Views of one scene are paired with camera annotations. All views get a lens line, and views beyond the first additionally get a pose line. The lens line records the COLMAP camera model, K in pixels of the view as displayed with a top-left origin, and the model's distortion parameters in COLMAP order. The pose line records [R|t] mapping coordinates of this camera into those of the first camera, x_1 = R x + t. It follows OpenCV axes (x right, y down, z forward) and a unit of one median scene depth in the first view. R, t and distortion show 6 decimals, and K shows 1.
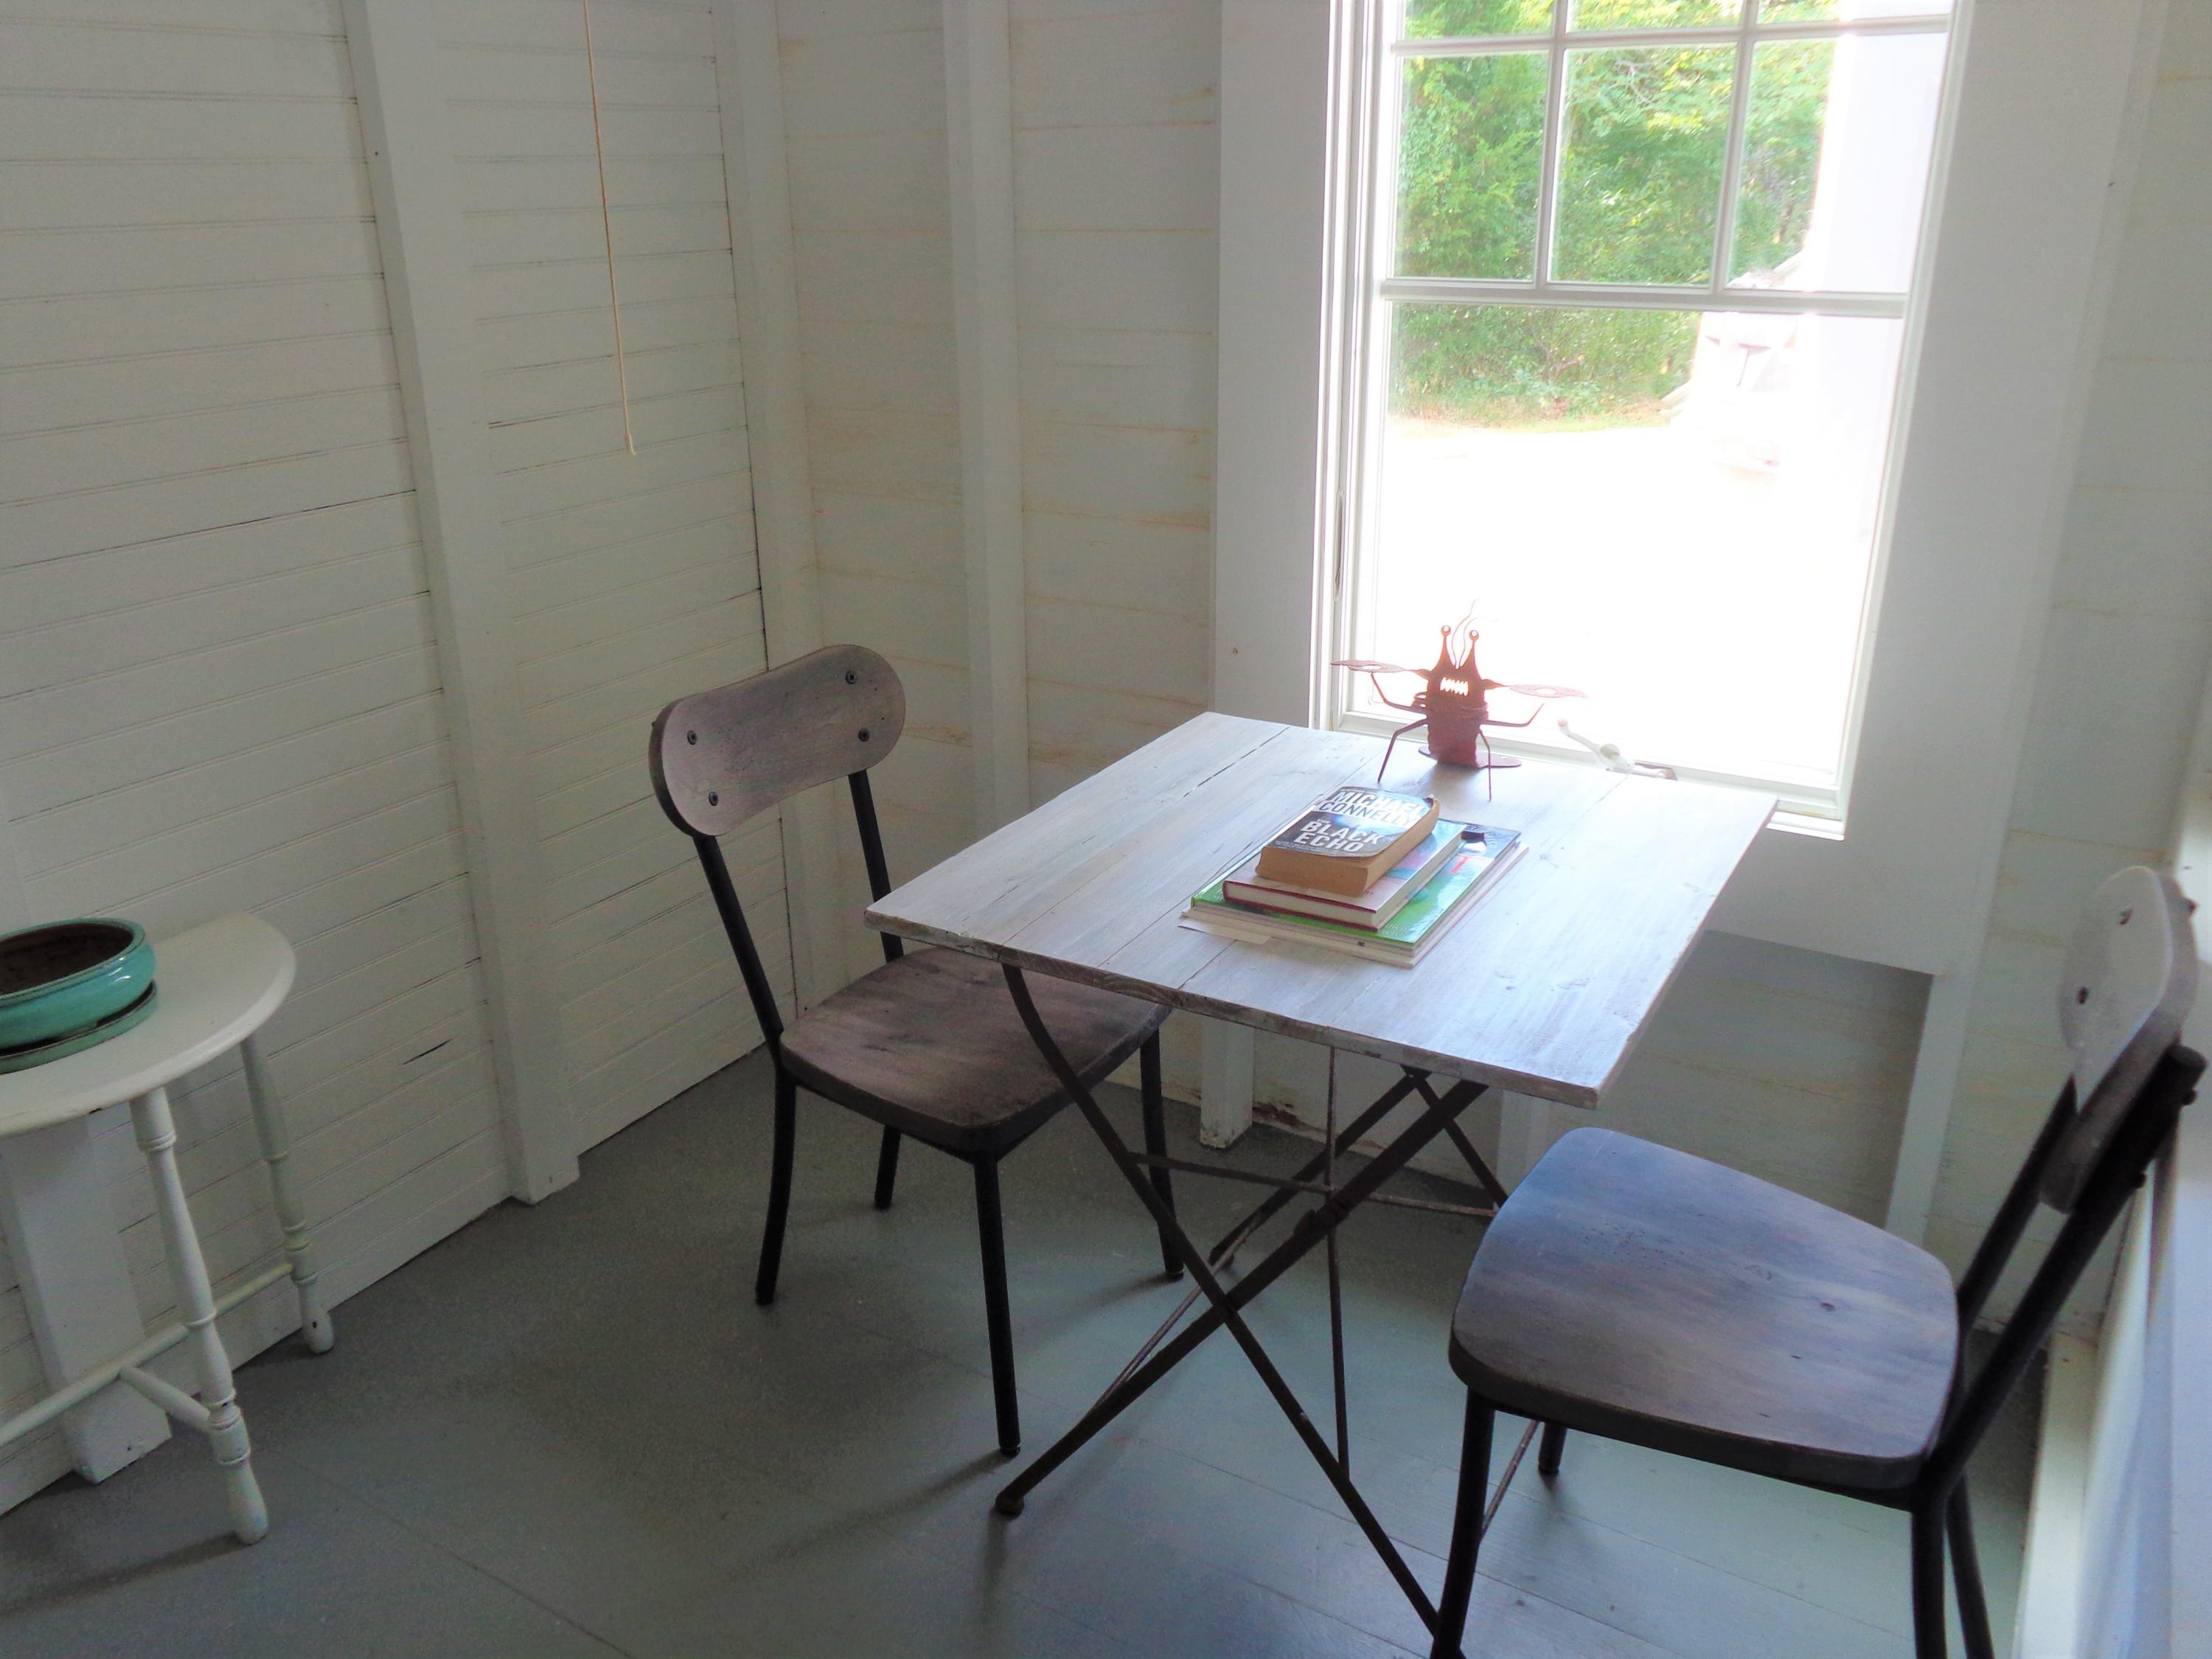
lens RADIAL K [[1661.8, 0, 1108.4], [0, 1661.8, 827.6], [0, 0, 1]] dist [-0.002638, -0.000301]
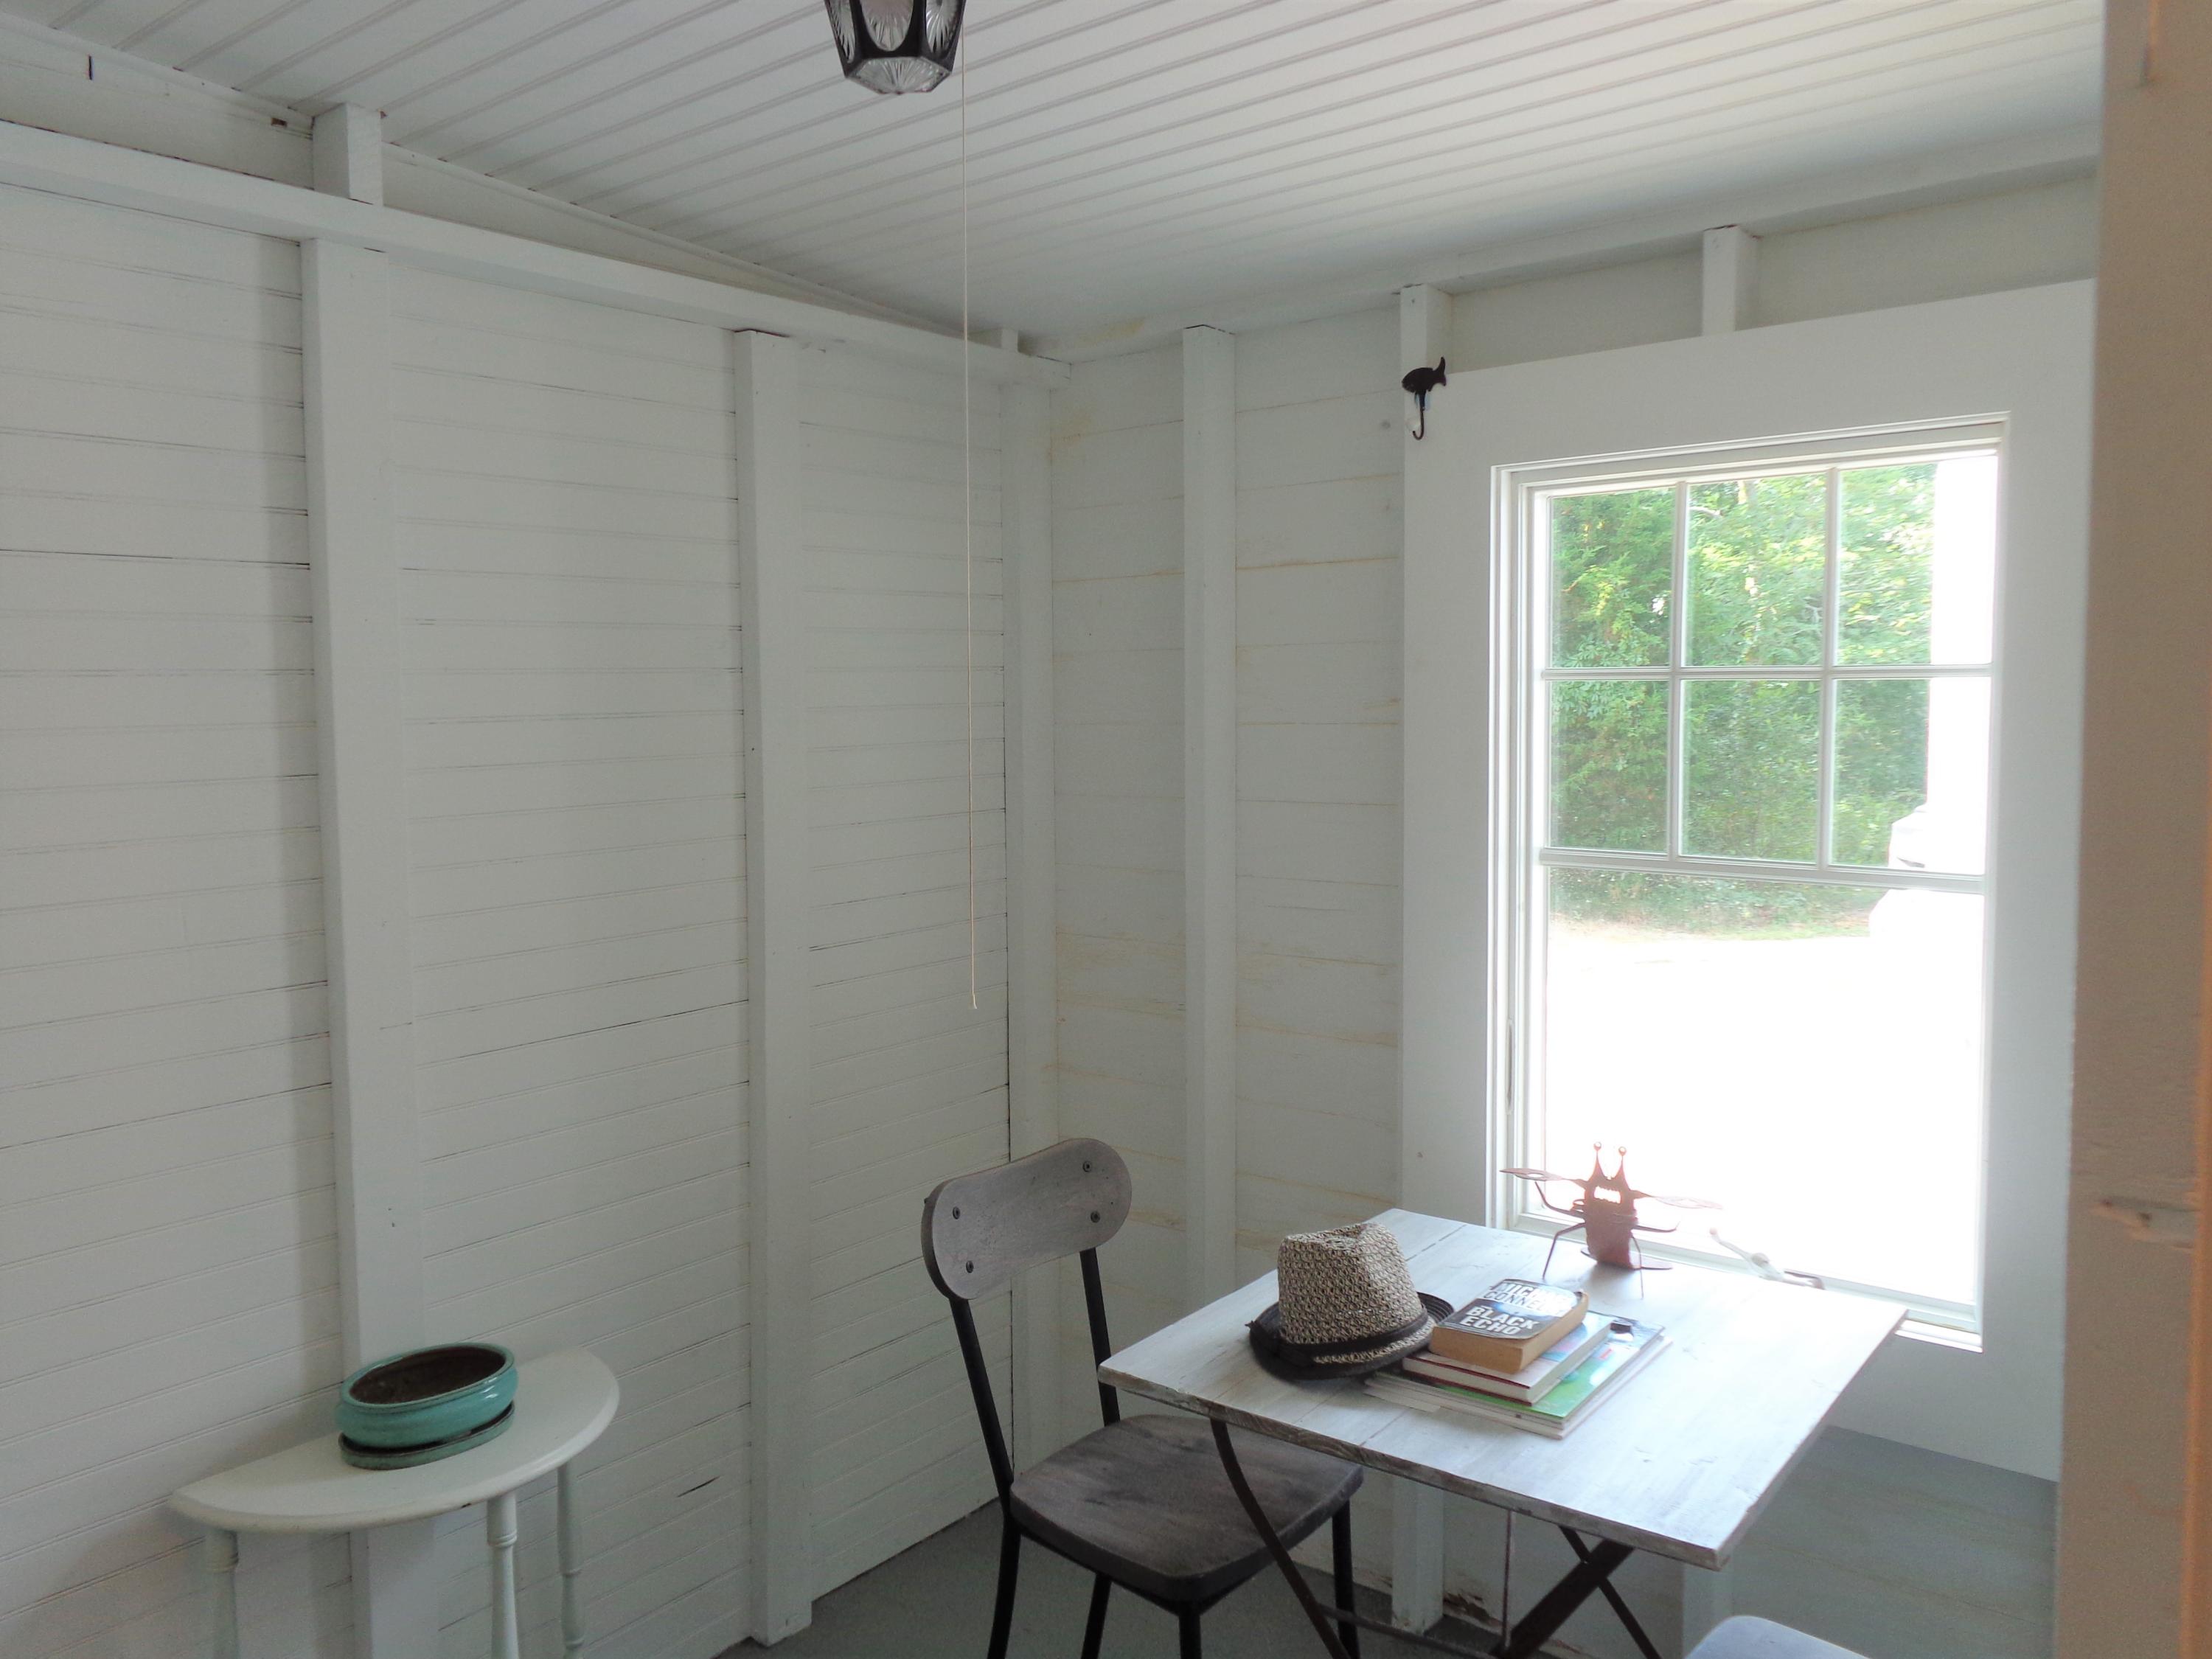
lens RADIAL K [[1661.8, 0, 1107.5], [0, 1661.8, 823.0], [0, 0, 1]] dist [-0.002638, -0.000301]
pose [[0.991920, 0.011873, -0.126307, 0.005284], [-0.047781, 0.957262, -0.285250, 0.012600], [0.117522, 0.288980, 0.950094, -0.196960]]
